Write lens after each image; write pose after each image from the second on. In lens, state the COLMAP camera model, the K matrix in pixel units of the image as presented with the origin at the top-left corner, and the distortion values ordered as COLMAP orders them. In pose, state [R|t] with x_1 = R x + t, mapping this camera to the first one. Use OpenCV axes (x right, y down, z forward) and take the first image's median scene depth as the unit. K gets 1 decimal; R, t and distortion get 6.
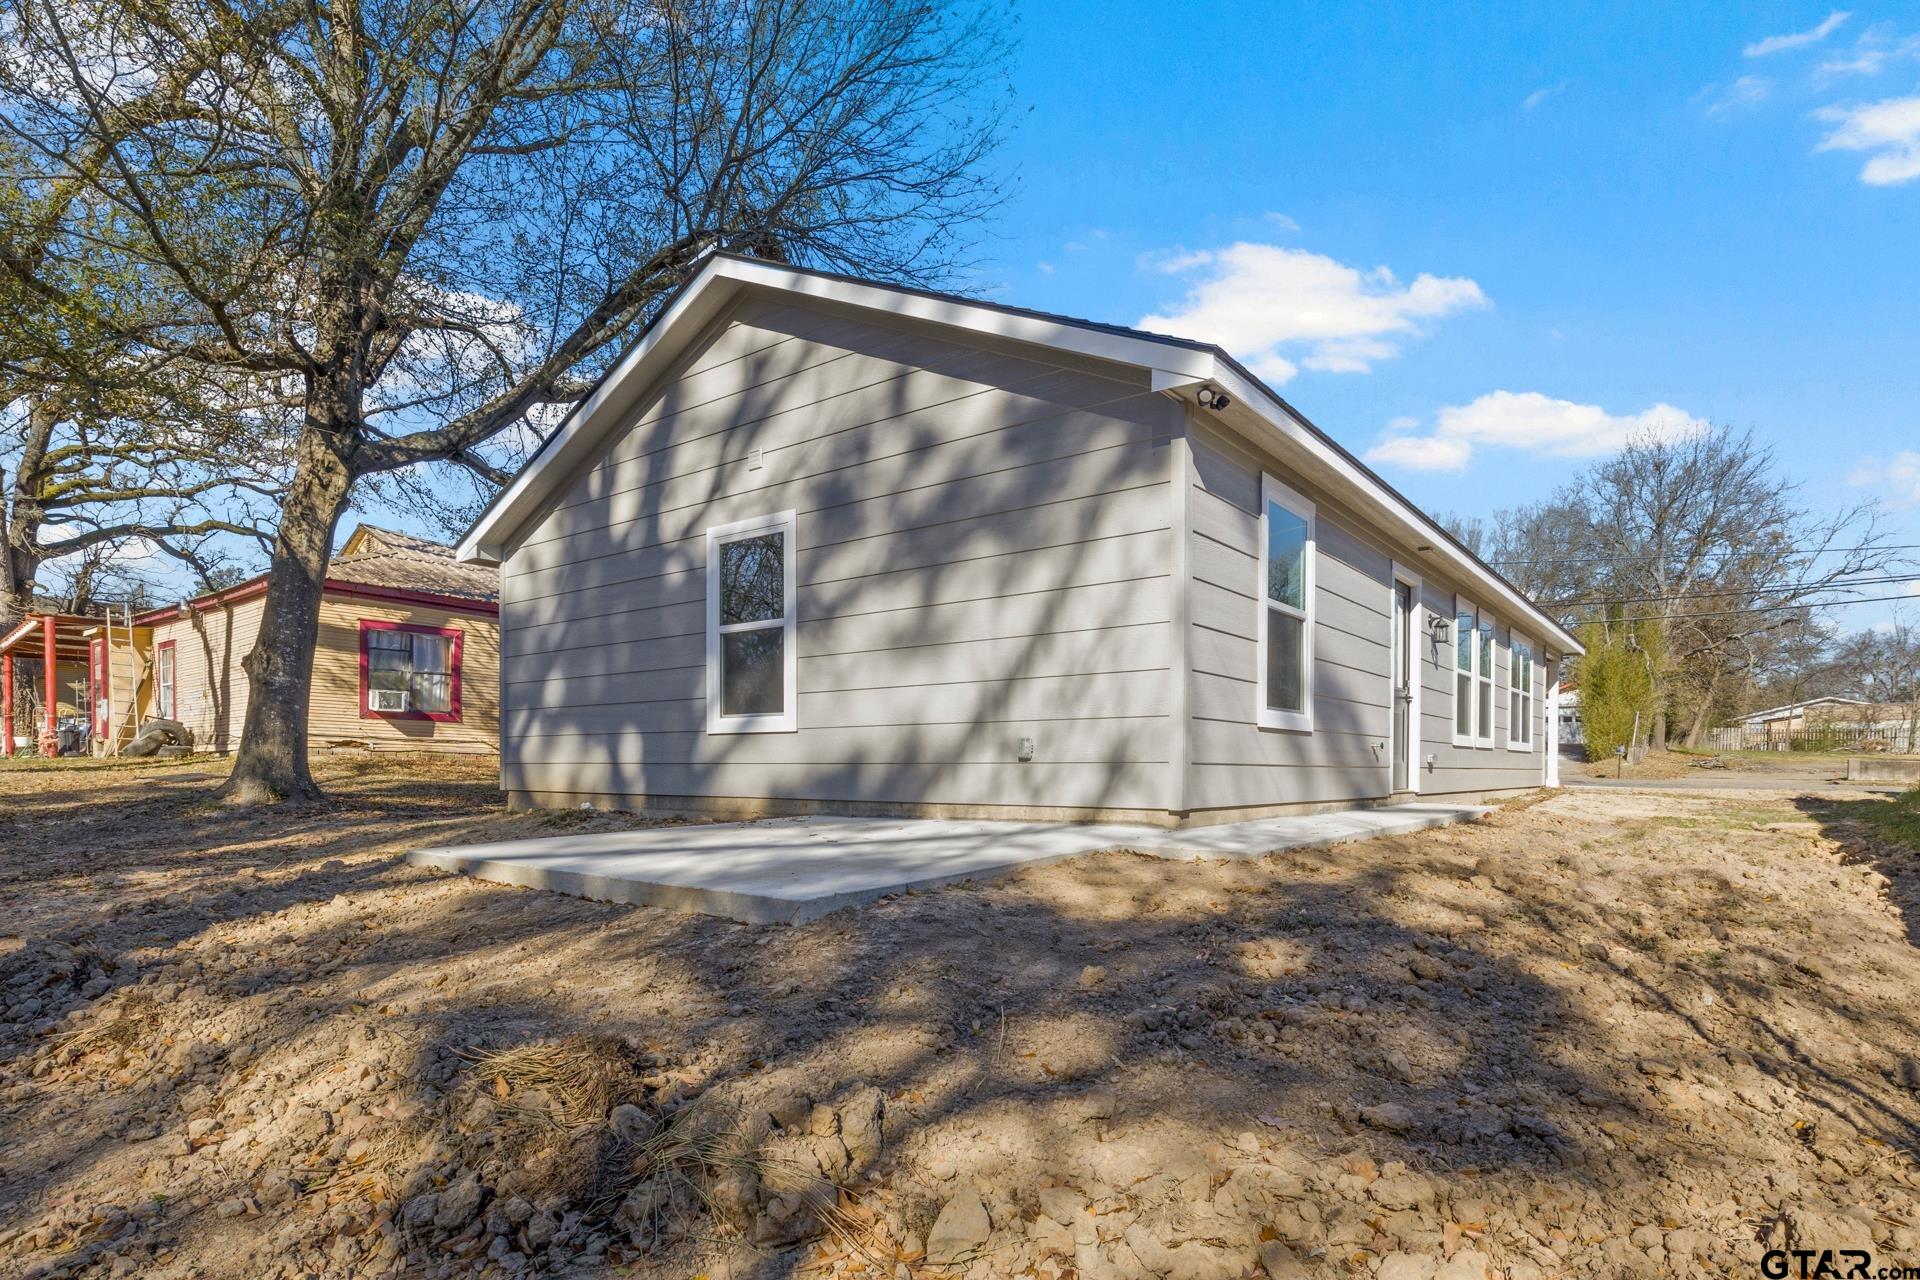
lens RADIAL K [[970.8, 0, 967.1], [0, 970.8, 616.5], [0, 0, 1]] dist [0.000076, 0.000132]
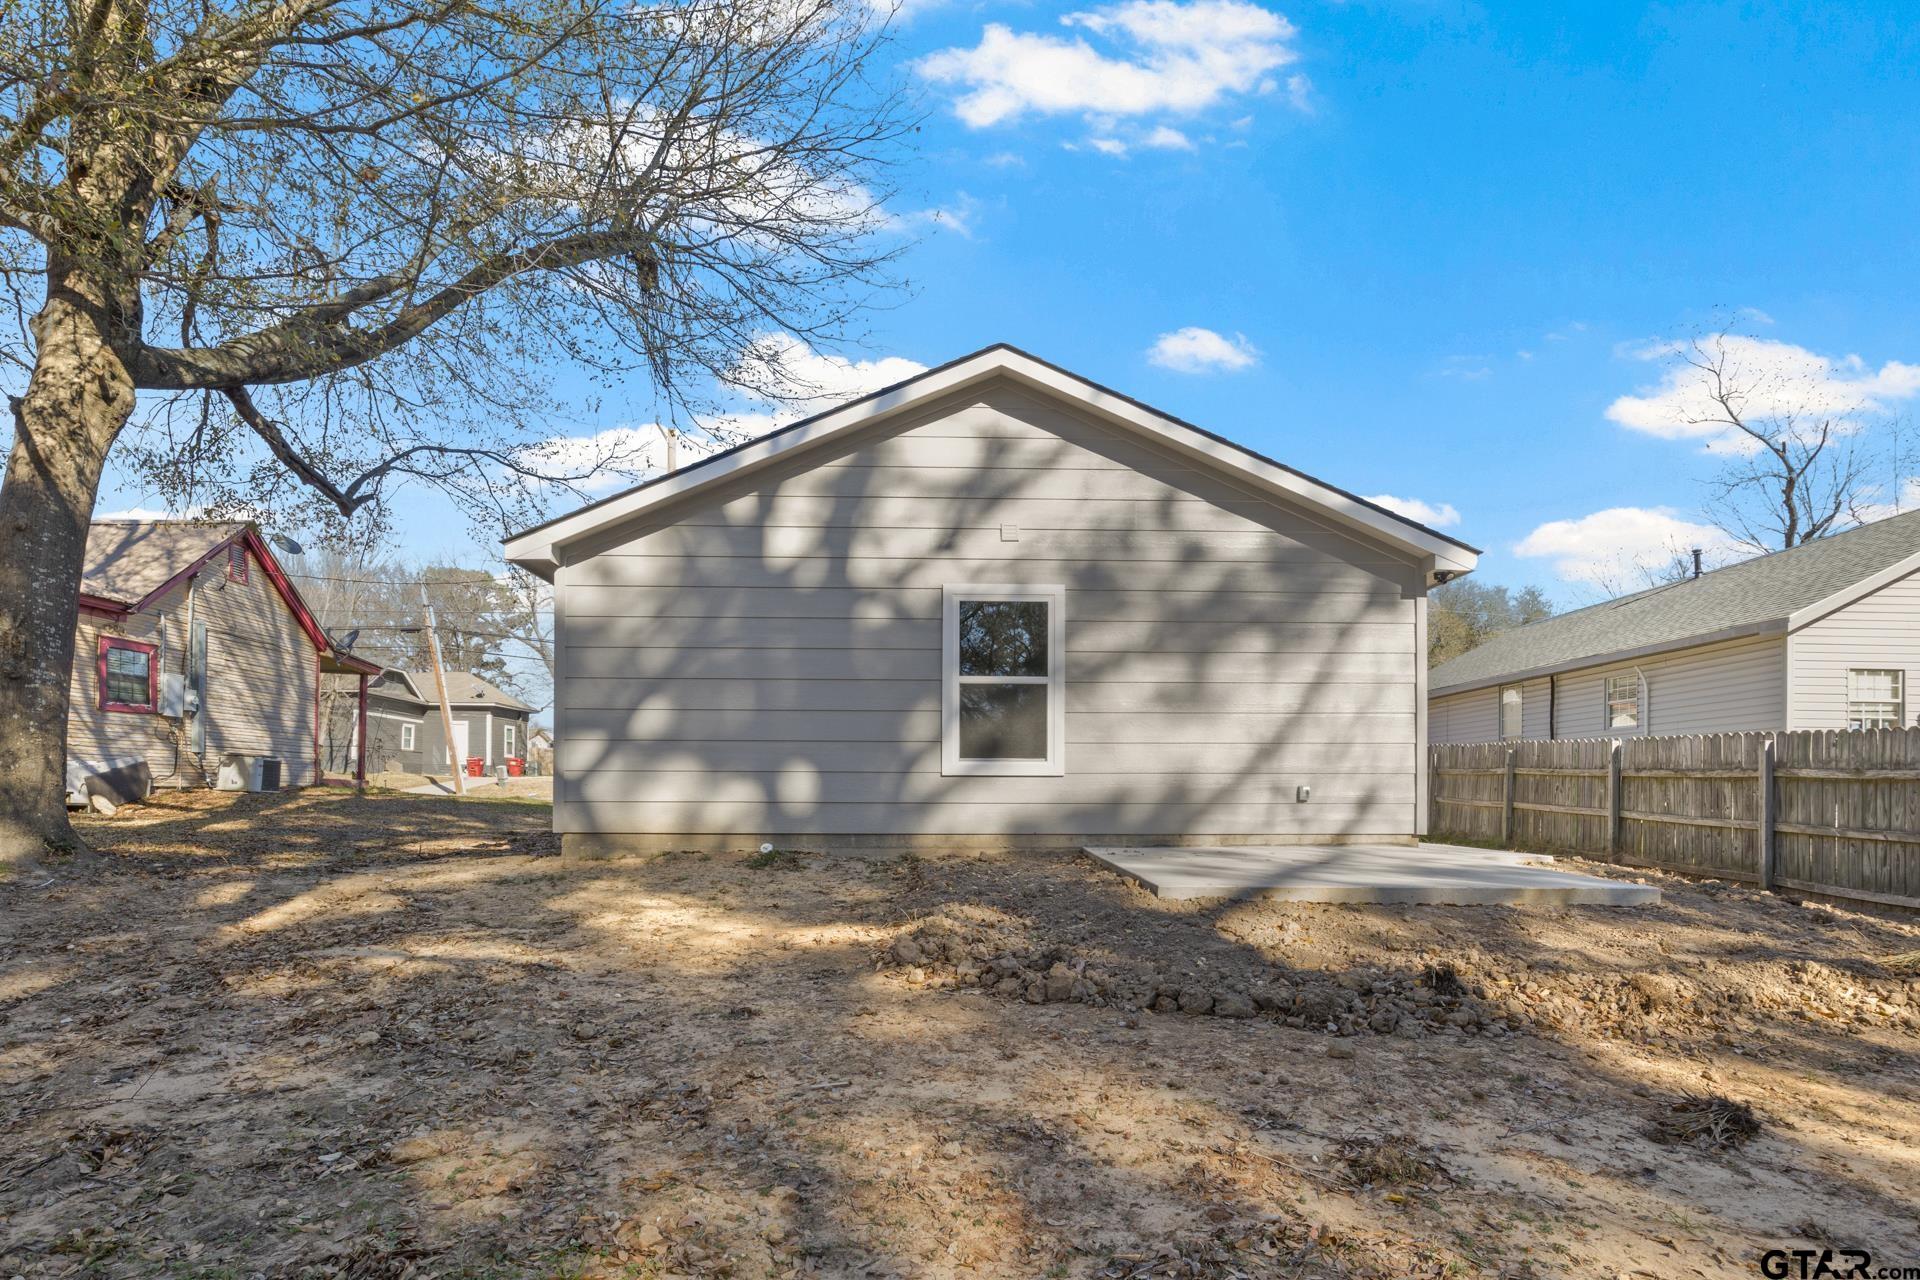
lens RADIAL K [[970.8, 0, 967.1], [0, 970.8, 616.5], [0, 0, 1]] dist [0.000076, 0.000132]
pose [[0.801349, 0.118430, 0.586357, -0.908367], [-0.093571, 0.992957, -0.072674, 0.024053], [-0.590834, 0.003372, 0.806786, 0.110428]]
